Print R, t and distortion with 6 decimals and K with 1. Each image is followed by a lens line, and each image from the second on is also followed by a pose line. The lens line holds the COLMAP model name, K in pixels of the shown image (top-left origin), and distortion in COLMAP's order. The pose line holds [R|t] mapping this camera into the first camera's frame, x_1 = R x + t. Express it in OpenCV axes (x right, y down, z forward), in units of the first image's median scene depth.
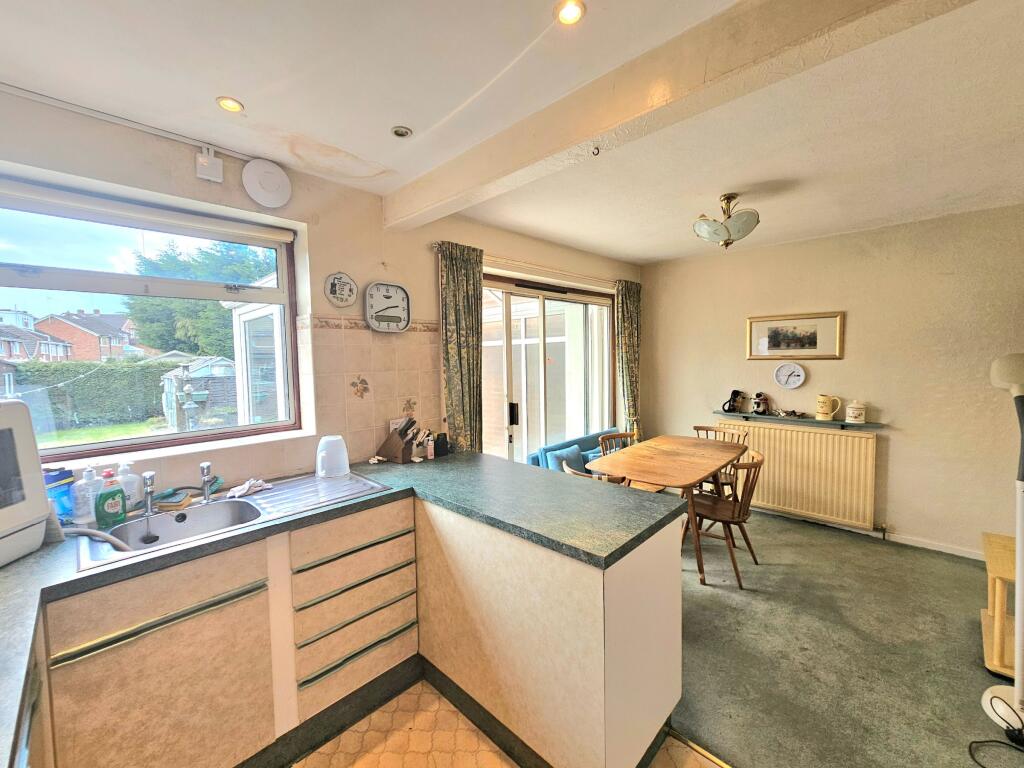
lens RADIAL K [[419.3, 0, 504.5], [0, 419.3, 380.6], [0, 0, 1]] dist [-0.001586, -0.000137]
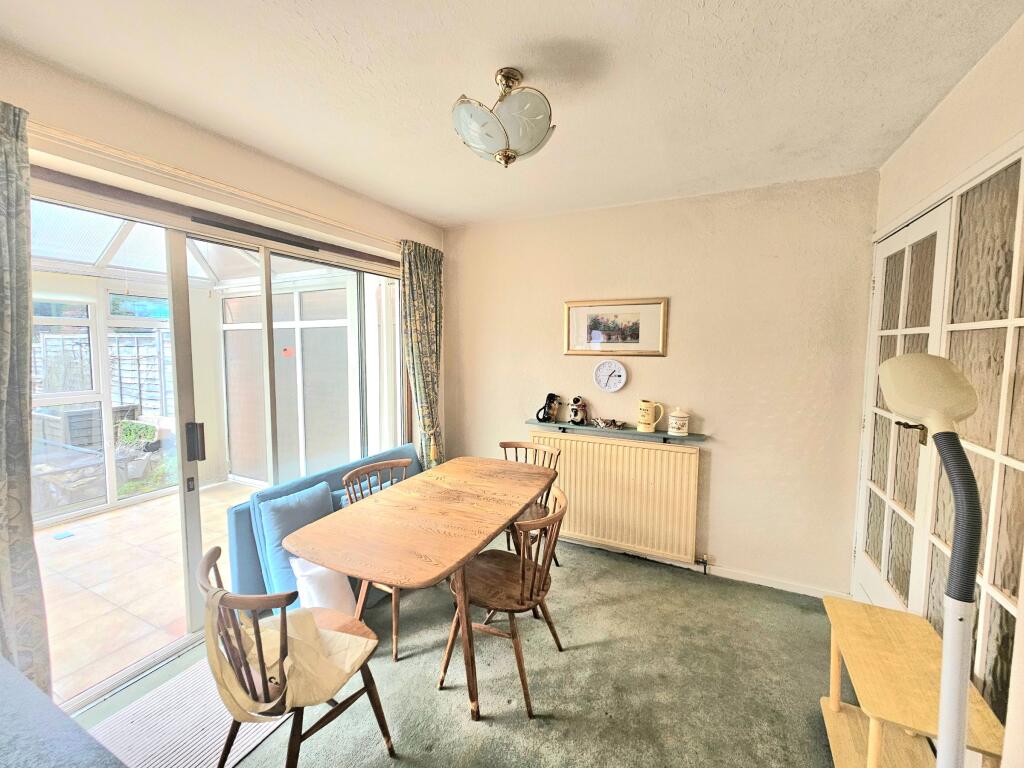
lens RADIAL K [[419.3, 0, 504.5], [0, 419.3, 380.6], [0, 0, 1]] dist [-0.001586, -0.000137]
pose [[0.950030, -0.003914, 0.312135, 0.251013], [-0.002212, 0.999812, 0.019269, -0.018411], [-0.312152, -0.018997, 0.949842, 0.317629]]
